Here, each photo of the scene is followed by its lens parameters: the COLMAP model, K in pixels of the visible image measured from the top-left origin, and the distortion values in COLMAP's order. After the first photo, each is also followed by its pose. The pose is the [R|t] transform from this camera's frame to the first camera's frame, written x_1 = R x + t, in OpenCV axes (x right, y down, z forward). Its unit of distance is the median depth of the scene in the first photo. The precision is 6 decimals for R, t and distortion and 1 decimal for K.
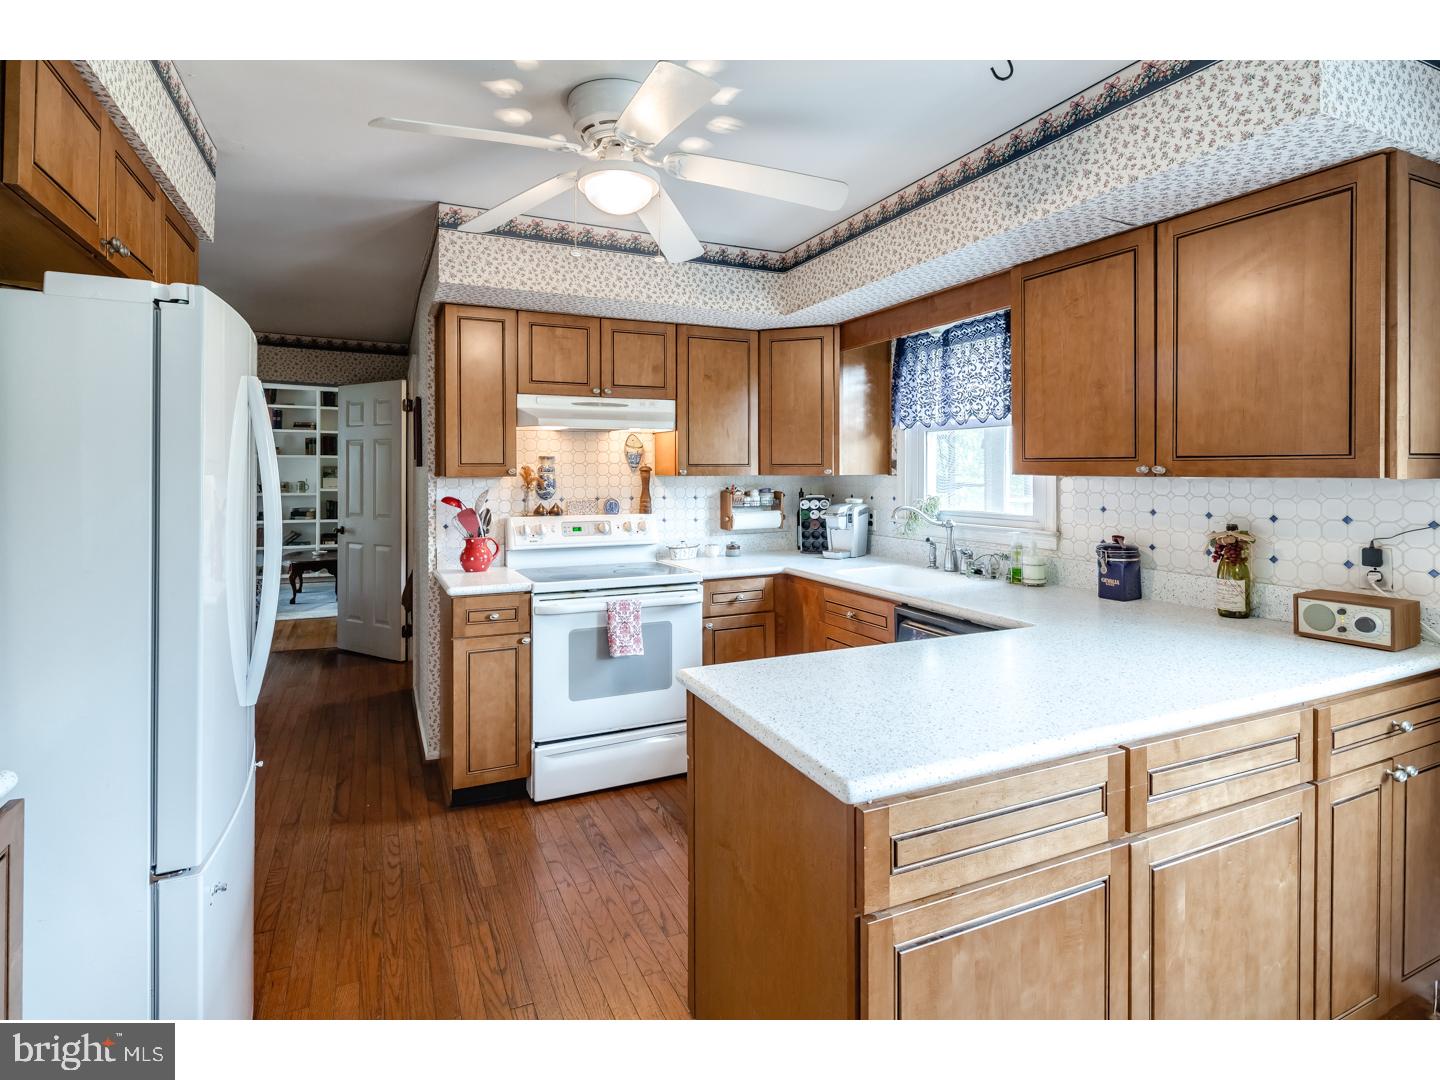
lens RADIAL K [[685.7, 0, 681.8], [0, 685.7, 475.4], [0, 0, 1]] dist [0.000351, -0.000042]
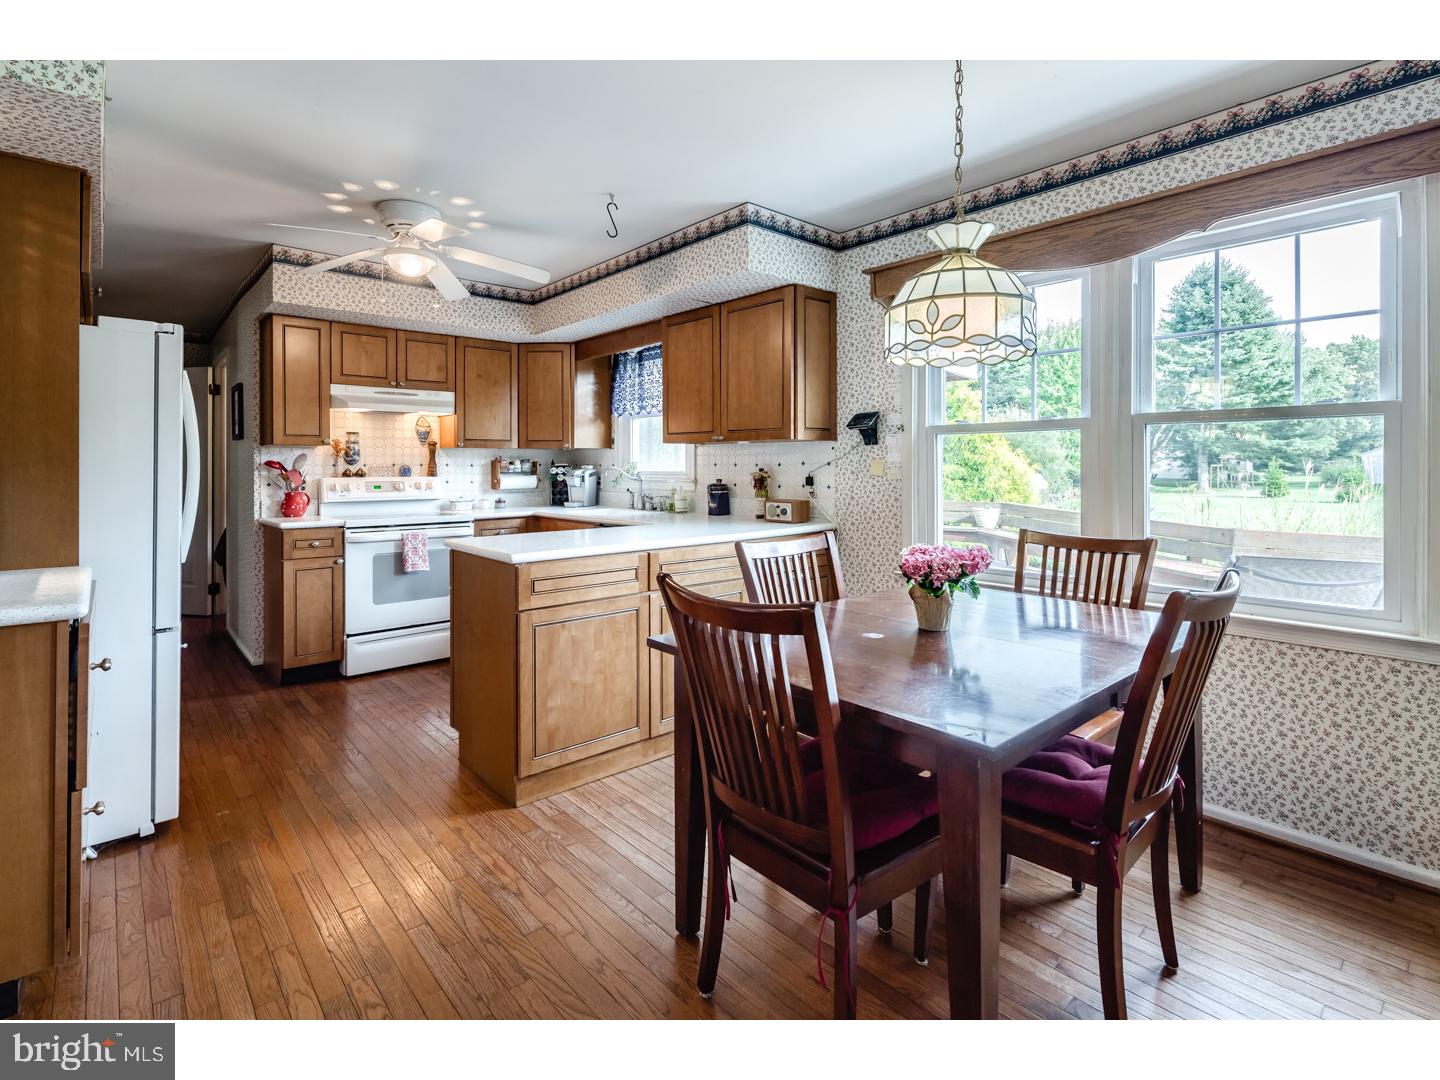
lens RADIAL K [[685.1, 0, 659.1], [0, 685.1, 474.1], [0, 0, 1]] dist [0.001457, -0.000044]
pose [[0.967898, 0.000407, 0.251343, 0.045400], [-0.001803, 0.999984, 0.005325, 0.049861], [-0.251336, -0.005608, 0.967884, -0.462428]]
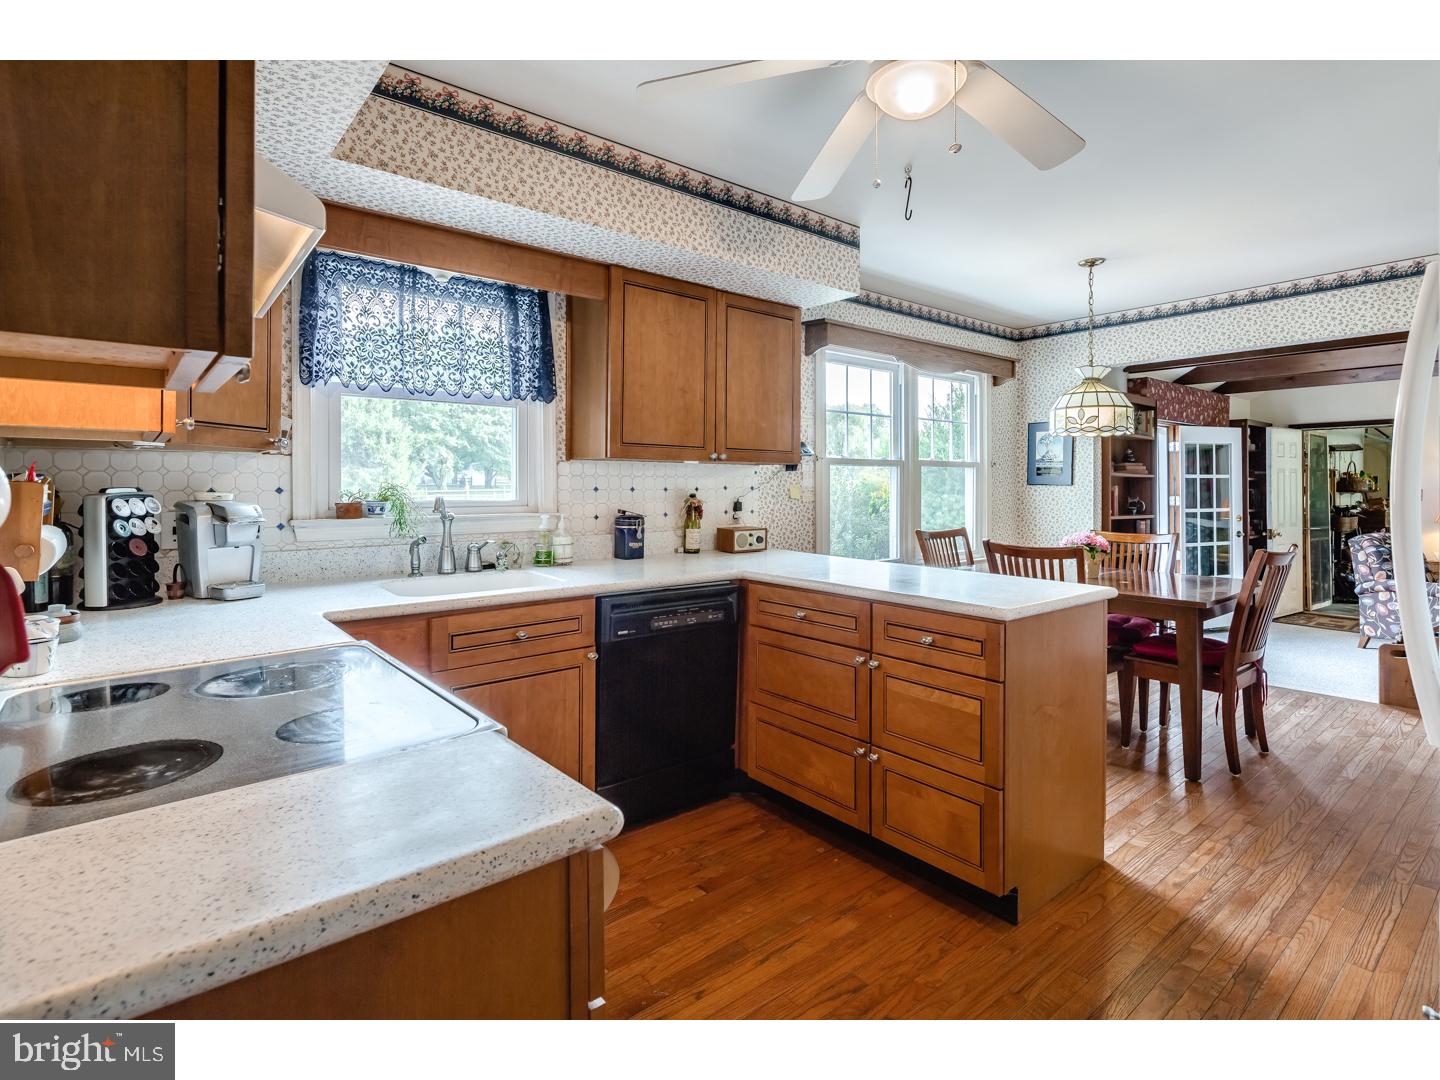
lens RADIAL K [[716.6, 0, 725.1], [0, 716.6, 479.1], [0, 0, 1]] dist [0.000228, -0.000458]
pose [[-0.262841, 0.007296, 0.964812, -0.503837], [0.002019, 0.999973, -0.007012, 0.032359], [-0.964837, 0.000104, -0.262849, 0.872652]]
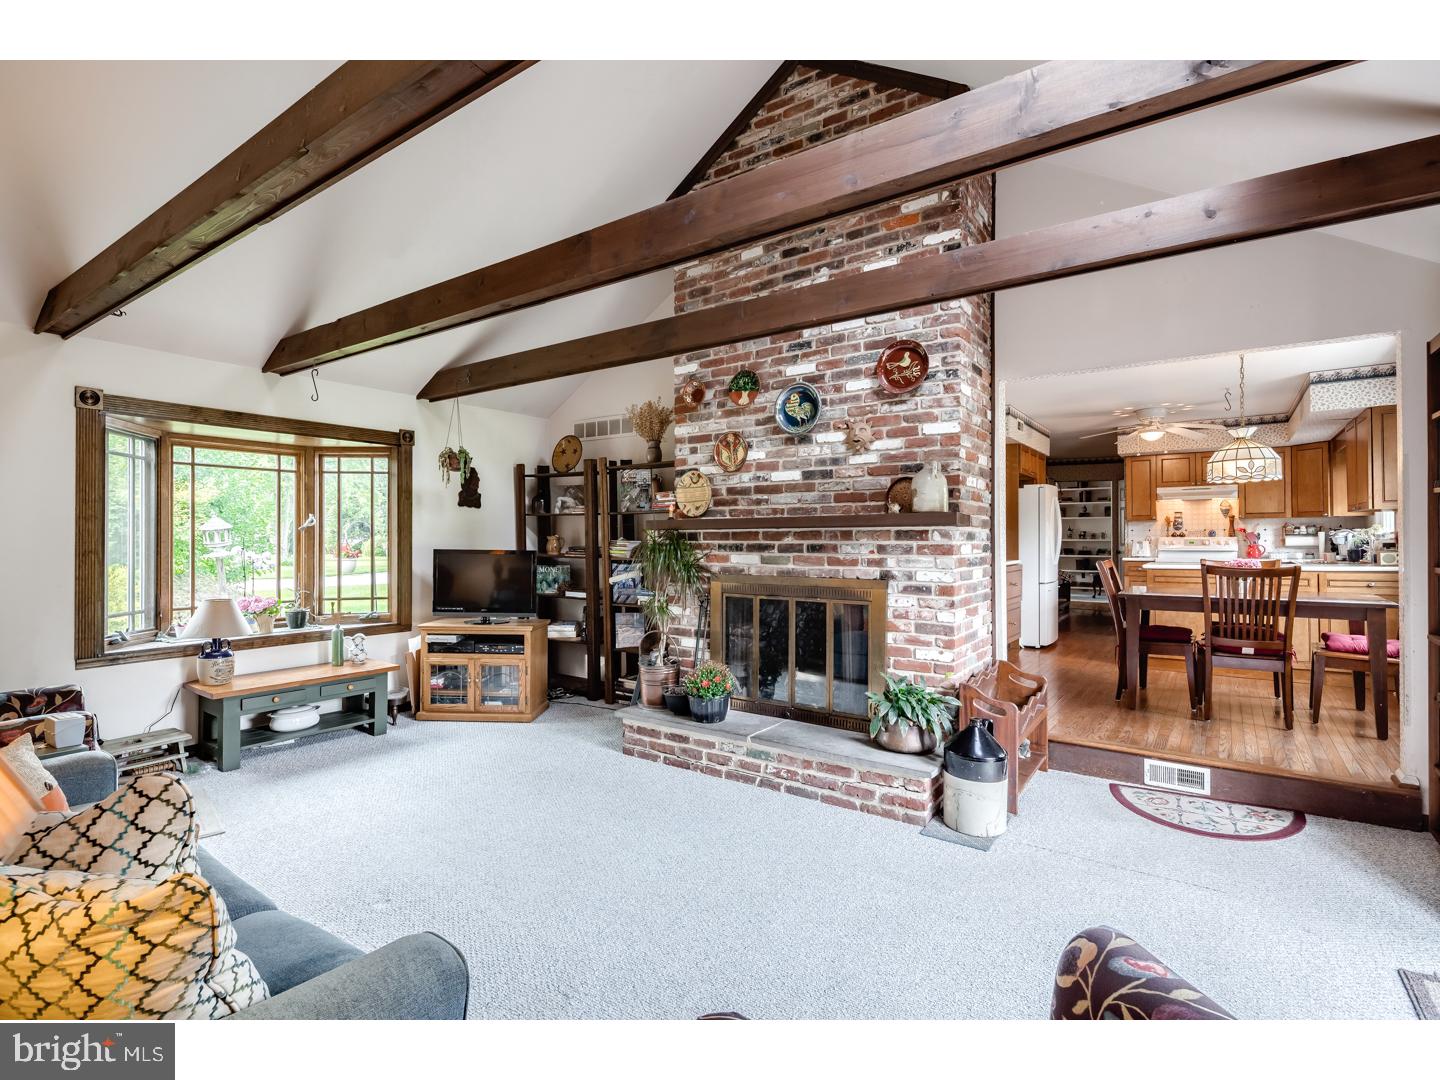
lens RADIAL K [[628.6, 0, 770.9], [0, 628.6, 533.5], [0, 0, 1]] dist [-0.000884, -0.000279]
pose [[0.513585, -0.005848, -0.858019, 1.031568], [-0.001831, 0.999967, -0.007911, 0.073203], [0.858037, 0.005635, 0.513557, -1.435434]]
